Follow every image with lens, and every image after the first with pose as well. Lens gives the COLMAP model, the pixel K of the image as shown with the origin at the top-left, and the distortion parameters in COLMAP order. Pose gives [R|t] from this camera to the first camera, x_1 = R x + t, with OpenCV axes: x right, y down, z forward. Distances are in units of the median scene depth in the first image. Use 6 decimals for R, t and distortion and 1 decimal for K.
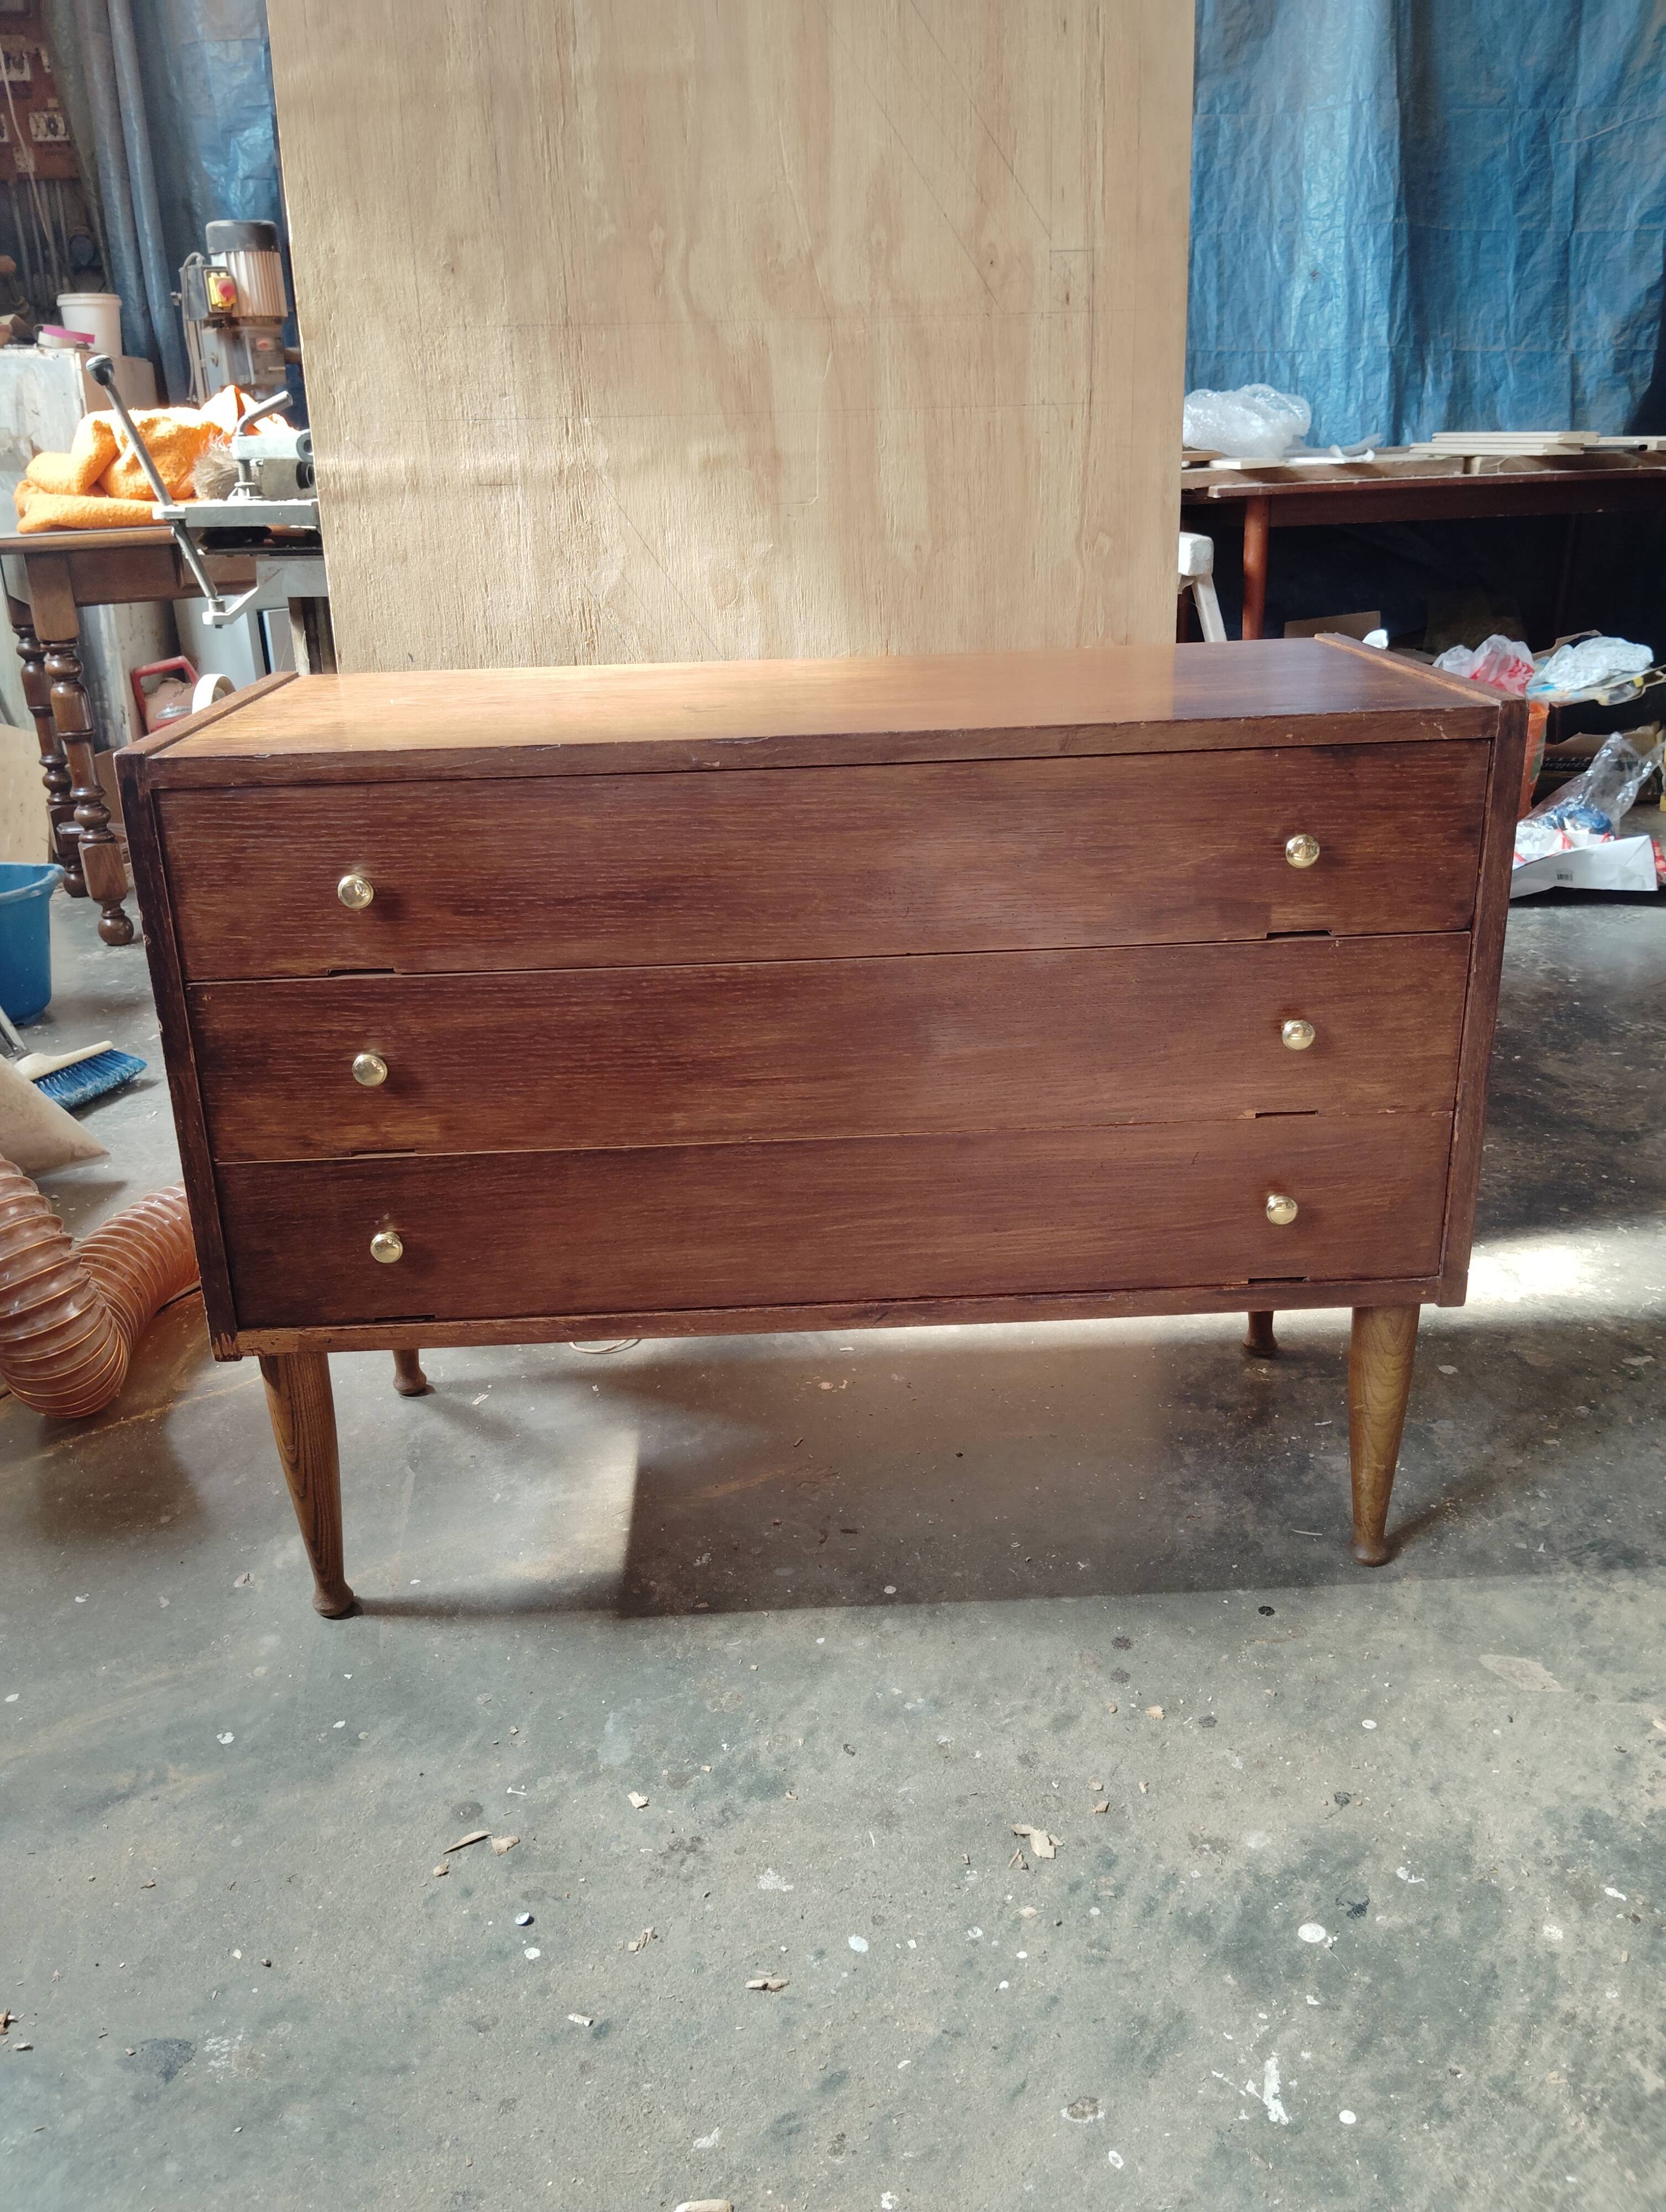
lens RADIAL K [[1803.5, 0, 823.9], [0, 1803.5, 1097.1], [0, 0, 1]] dist [0.077480, -0.167364]
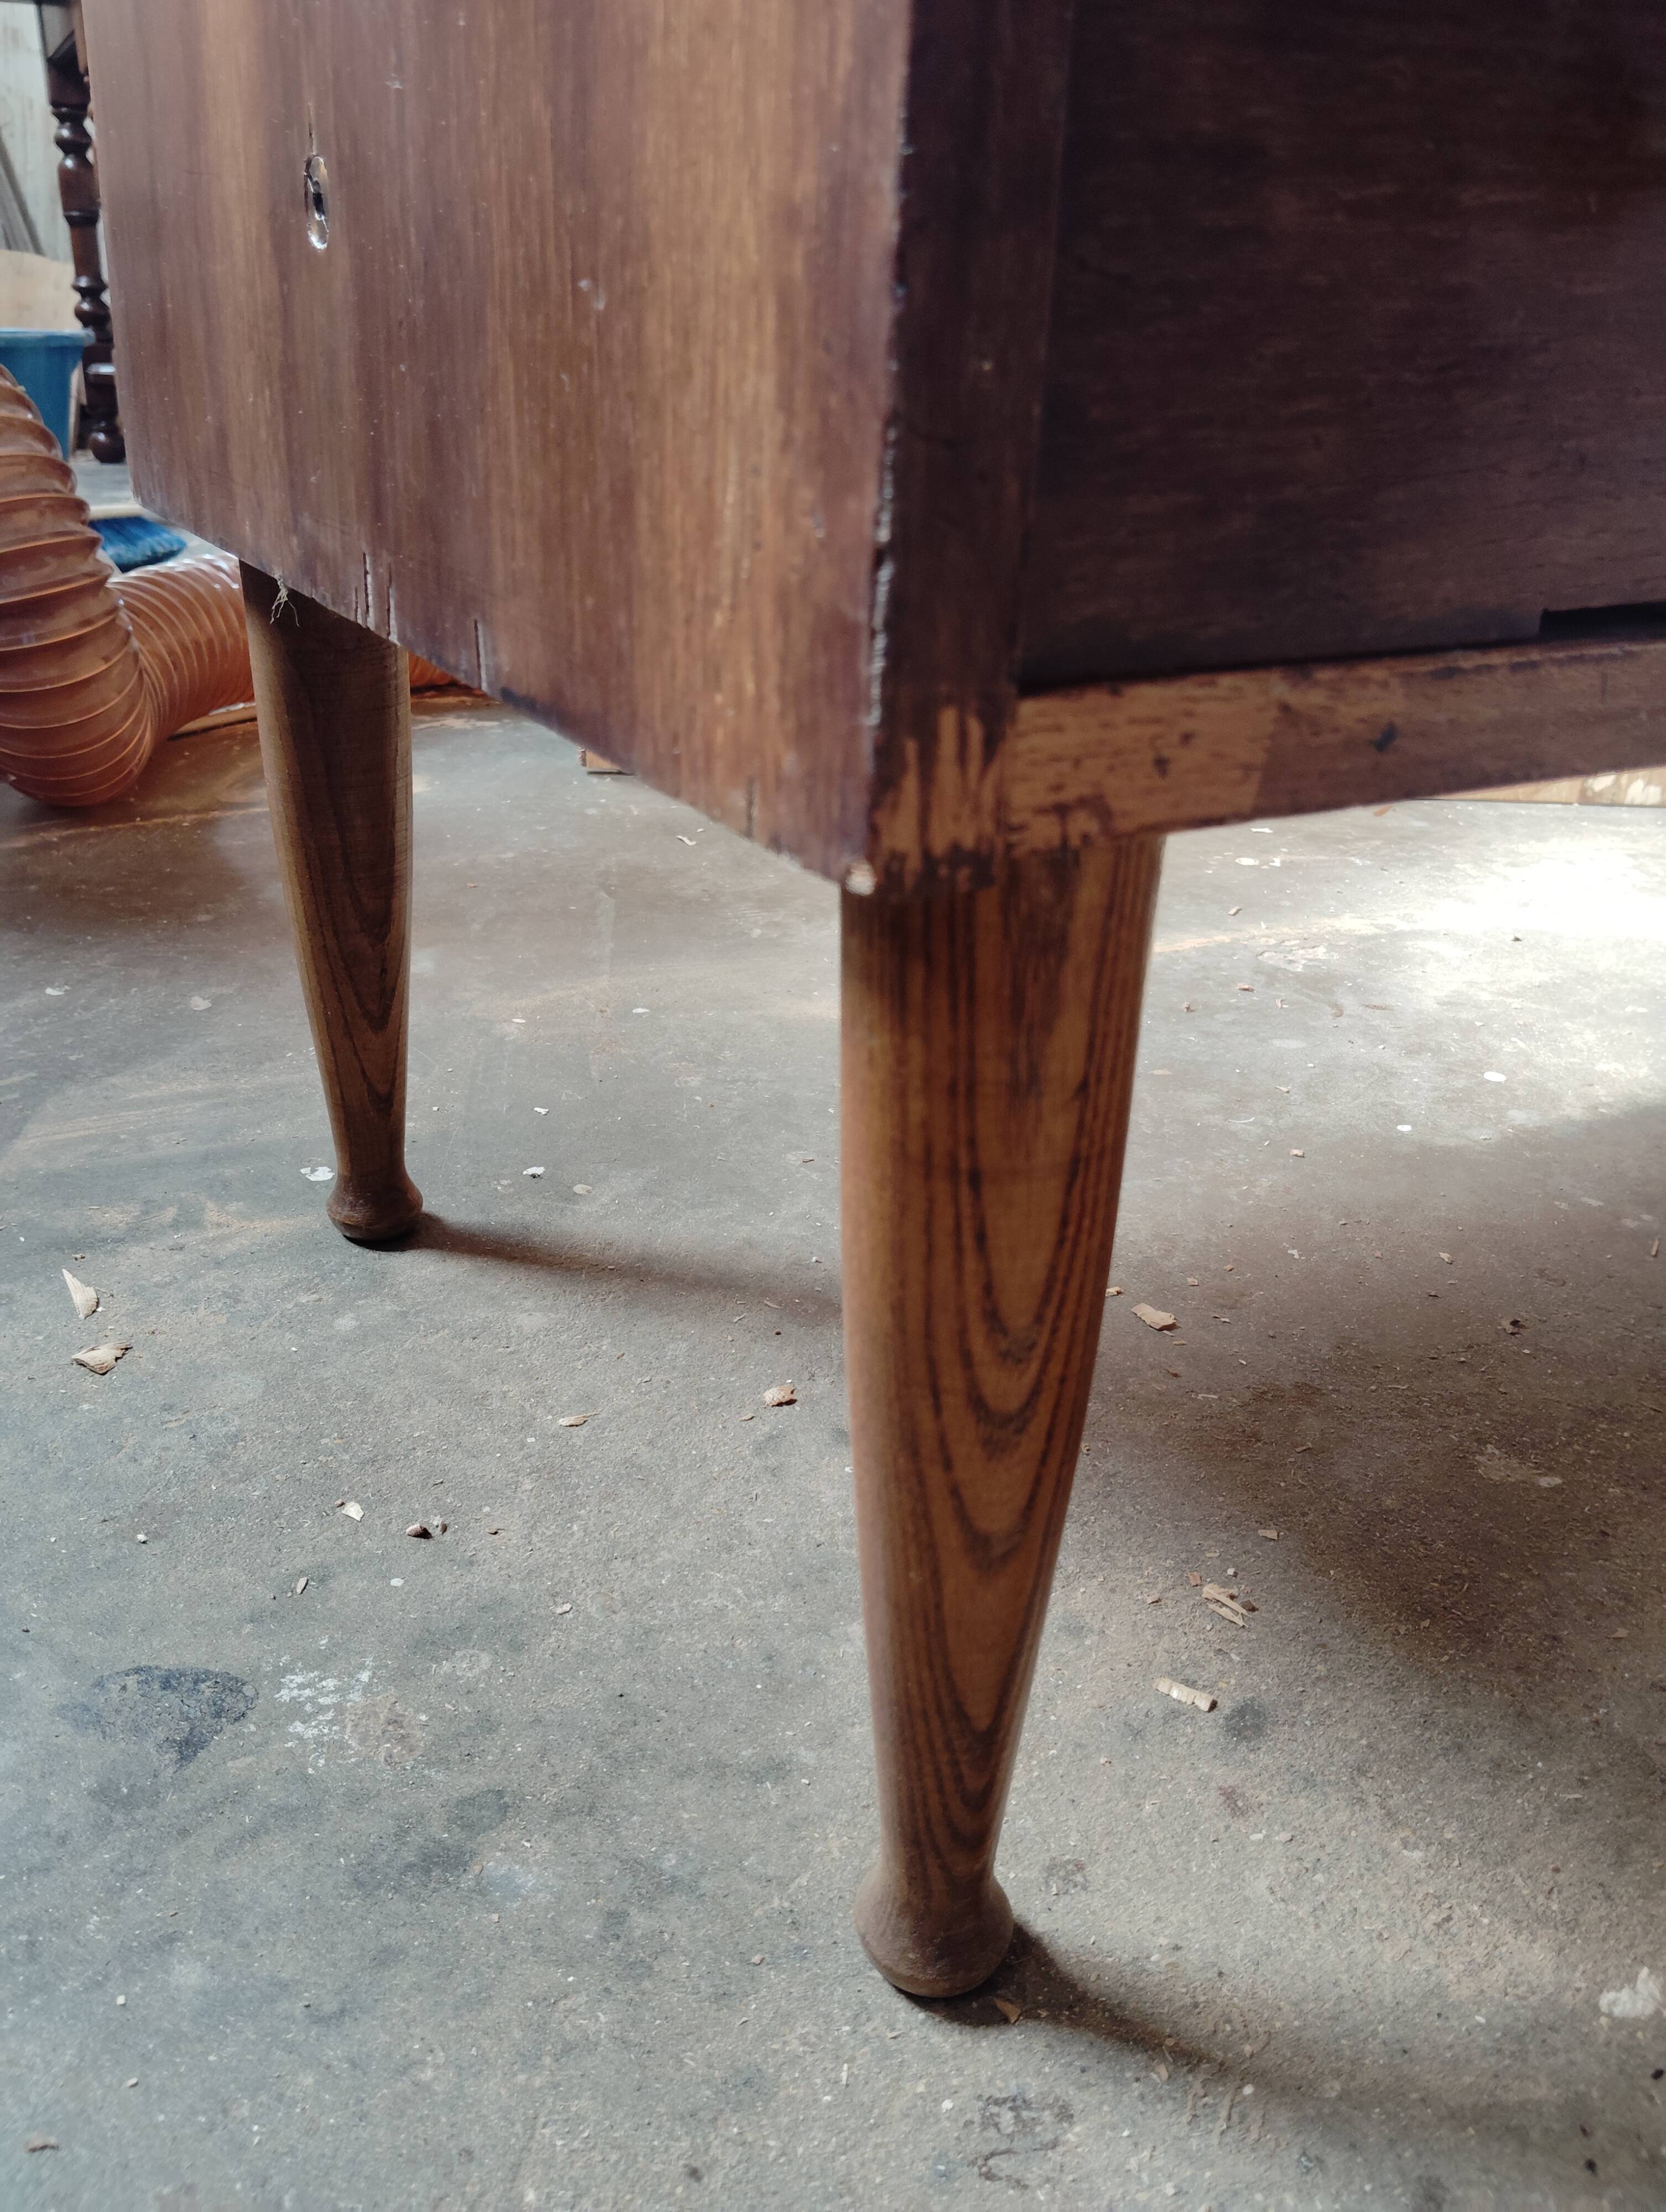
lens RADIAL K [[1824.6, 0, 824.9], [0, 1824.6, 1103.5], [0, 0, 1]] dist [0.079617, -0.181242]
pose [[0.996897, 0.078470, -0.006159, -0.161650], [-0.077884, 0.994711, 0.066962, 0.253595], [0.011381, -0.066274, 0.997737, 0.425234]]
